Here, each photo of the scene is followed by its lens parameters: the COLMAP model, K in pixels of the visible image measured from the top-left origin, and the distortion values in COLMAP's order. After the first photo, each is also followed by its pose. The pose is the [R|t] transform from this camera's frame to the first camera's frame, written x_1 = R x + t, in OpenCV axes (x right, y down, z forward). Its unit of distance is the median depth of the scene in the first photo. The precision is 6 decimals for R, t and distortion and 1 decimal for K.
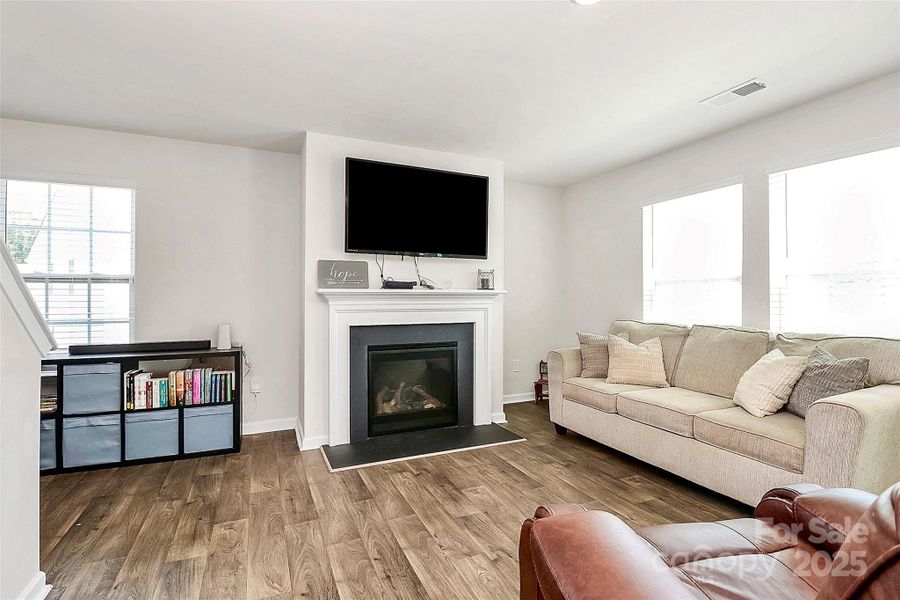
lens RADIAL K [[422.5, 0, 435.5], [0, 422.5, 298.9], [0, 0, 1]] dist [-0.001763, -0.007046]
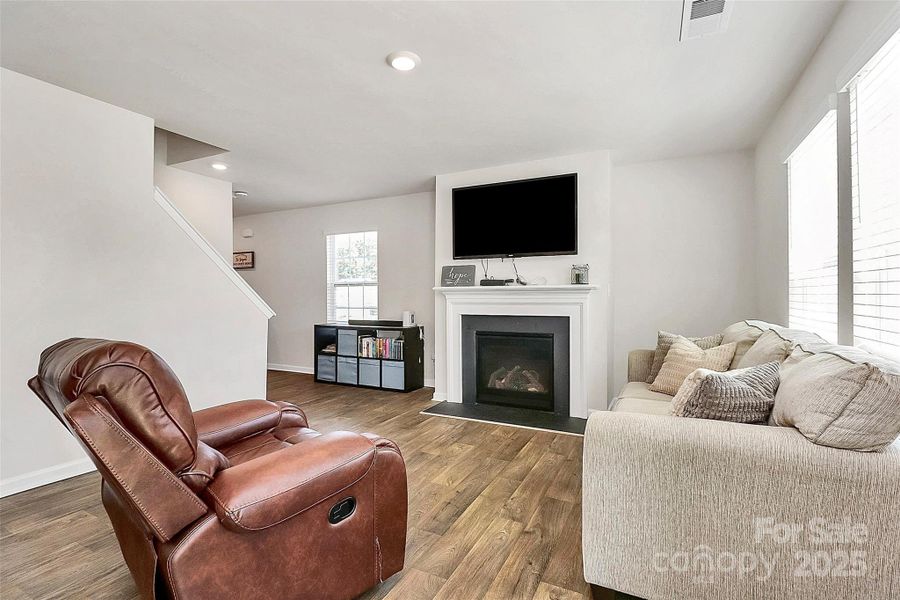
lens RADIAL K [[422.5, 0, 447.2], [0, 422.5, 297.2], [0, 0, 1]] dist [-0.001763, -0.007046]
pose [[0.630427, 0.000284, -0.776248, 0.784450], [0.003333, 0.999990, 0.003073, 0.005177], [0.776241, -0.004524, 0.630420, 0.131831]]
